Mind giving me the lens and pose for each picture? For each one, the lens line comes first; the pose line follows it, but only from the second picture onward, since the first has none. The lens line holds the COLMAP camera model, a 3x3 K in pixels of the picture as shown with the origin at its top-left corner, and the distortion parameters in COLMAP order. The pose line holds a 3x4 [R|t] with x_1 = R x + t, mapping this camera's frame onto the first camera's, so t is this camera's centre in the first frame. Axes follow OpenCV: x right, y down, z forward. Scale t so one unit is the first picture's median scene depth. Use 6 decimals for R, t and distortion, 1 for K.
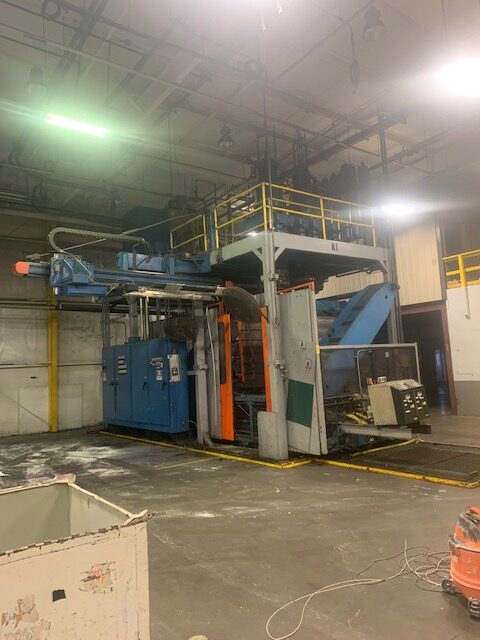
lens RADIAL K [[488.2, 0, 238.9], [0, 488.2, 308.0], [0, 0, 1]] dist [0.040175, -0.033648]
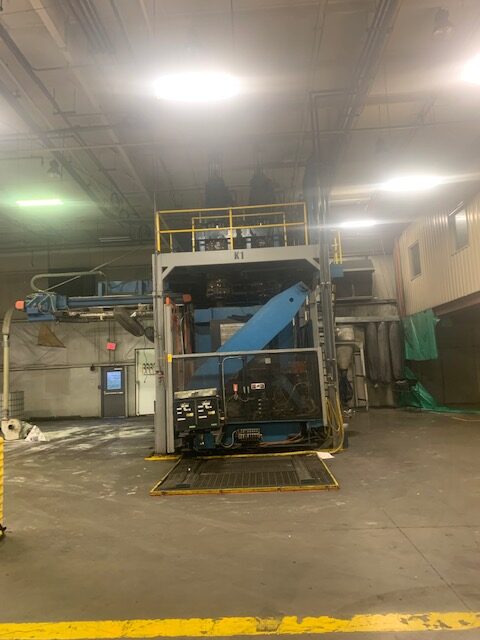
lens RADIAL K [[488.2, 0, 238.9], [0, 488.2, 308.0], [0, 0, 1]] dist [0.040175, -0.033648]
pose [[0.772207, -0.064802, -0.632057, 0.918838], [0.080093, 0.996778, -0.004342, -0.010985], [0.630302, -0.047270, 0.774909, 0.223531]]
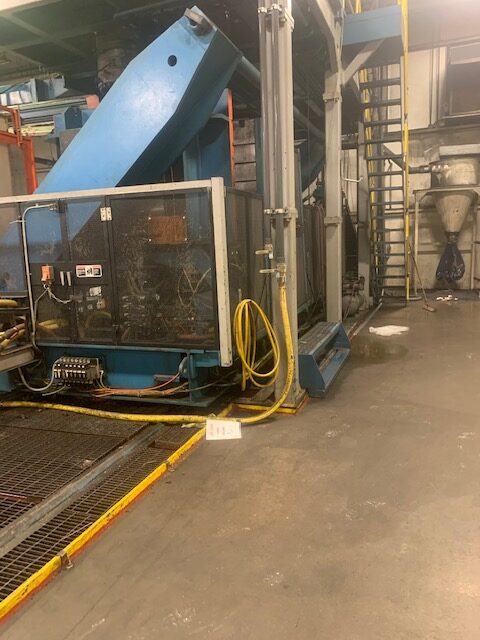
lens RADIAL K [[488.2, 0, 238.9], [0, 488.2, 308.0], [0, 0, 1]] dist [0.040175, -0.033648]
pose [[0.534154, 0.148710, -0.832205, 0.761238], [0.108850, 0.964114, 0.242147, 0.086886], [0.838351, -0.219929, 0.498798, 0.905984]]
